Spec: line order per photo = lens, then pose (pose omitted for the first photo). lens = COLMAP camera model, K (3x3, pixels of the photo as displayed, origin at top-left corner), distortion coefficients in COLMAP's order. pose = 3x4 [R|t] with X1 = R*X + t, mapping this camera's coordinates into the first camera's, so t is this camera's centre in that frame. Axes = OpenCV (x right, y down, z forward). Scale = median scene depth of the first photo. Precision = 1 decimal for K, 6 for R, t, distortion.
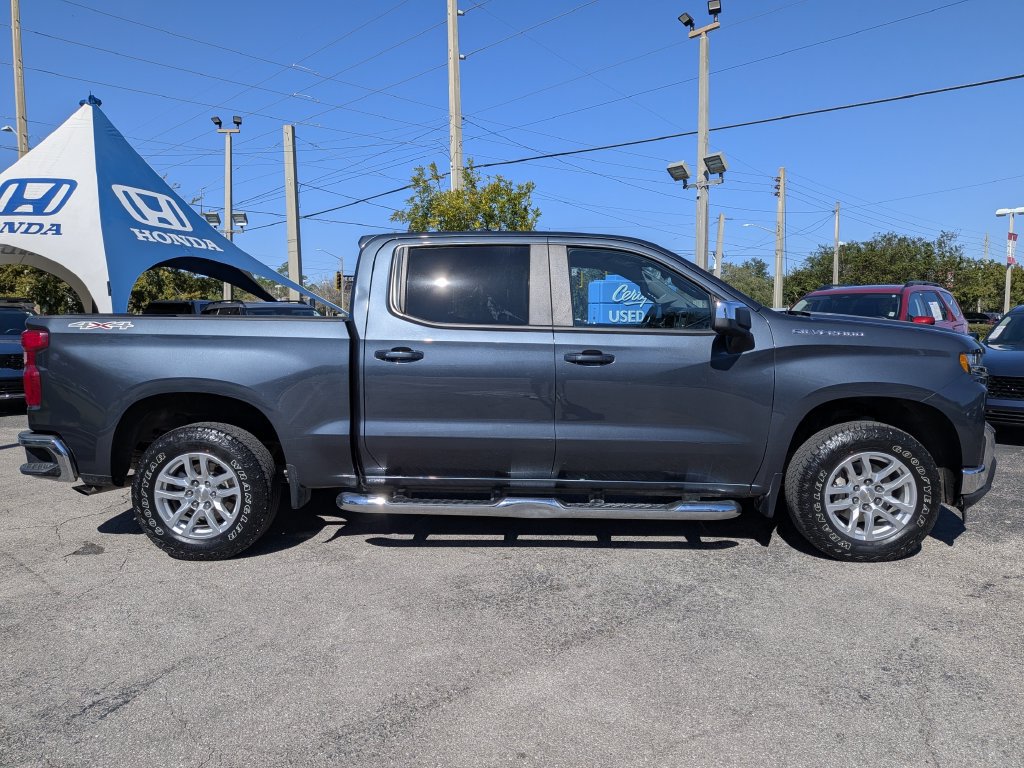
lens RADIAL K [[737.0, 0, 517.3], [0, 737.0, 380.2], [0, 0, 1]] dist [0.010773, -0.026317]
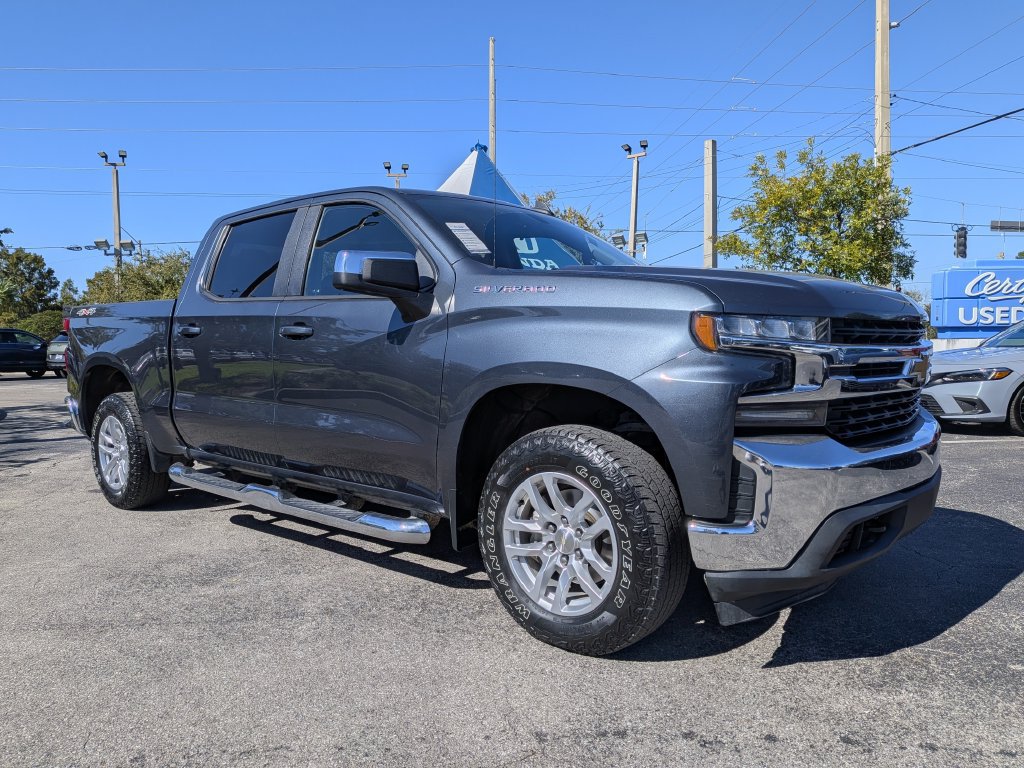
lens RADIAL K [[737.0, 0, 510.9], [0, 737.0, 390.7], [0, 0, 1]] dist [0.010773, -0.026317]
pose [[0.784283, 0.030787, -0.619639, 0.227422], [-0.039861, 0.999205, -0.000807, 0.007753], [0.619121, 0.025332, 0.784887, 0.128065]]
